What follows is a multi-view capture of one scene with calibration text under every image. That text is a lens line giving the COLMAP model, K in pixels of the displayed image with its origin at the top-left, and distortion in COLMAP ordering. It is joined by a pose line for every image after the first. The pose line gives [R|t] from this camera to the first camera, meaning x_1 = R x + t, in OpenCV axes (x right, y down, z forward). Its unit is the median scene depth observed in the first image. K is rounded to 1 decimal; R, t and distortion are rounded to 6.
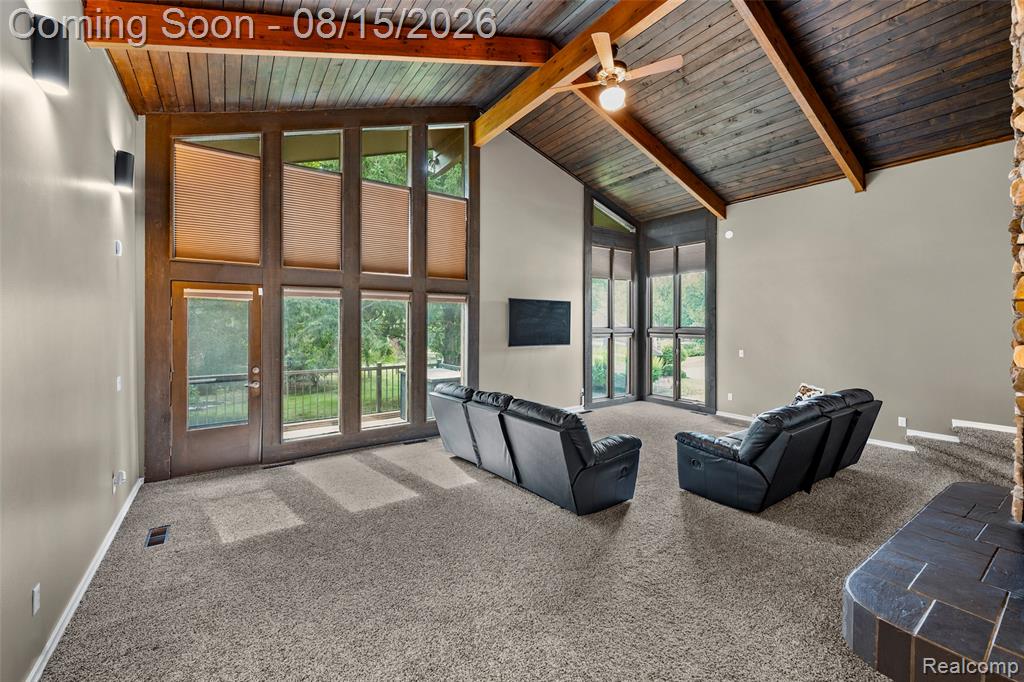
lens RADIAL K [[413.0, 0, 514.2], [0, 413.0, 331.2], [0, 0, 1]] dist [-0.000339, 0.000531]
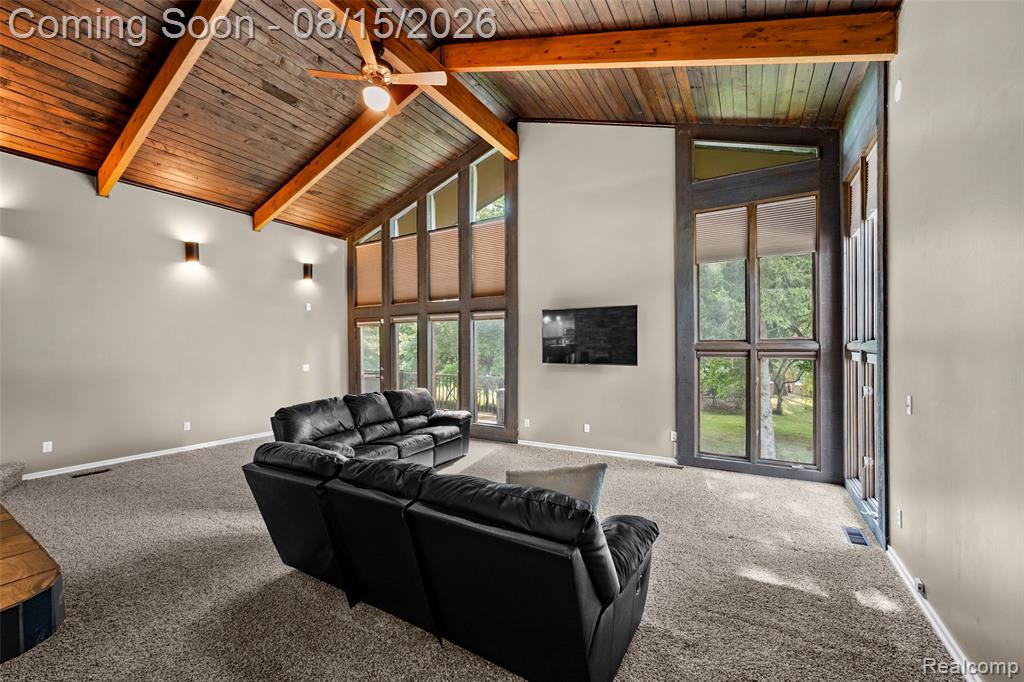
lens RADIAL K [[413.0, 0, 511.9], [0, 413.0, 345.9], [0, 0, 1]] dist [-0.000339, 0.000531]
pose [[0.412241, 0.013238, -0.910979, 0.825387], [0.002689, 0.999872, 0.015747, -0.016018], [0.911071, -0.008941, 0.412153, 0.592001]]
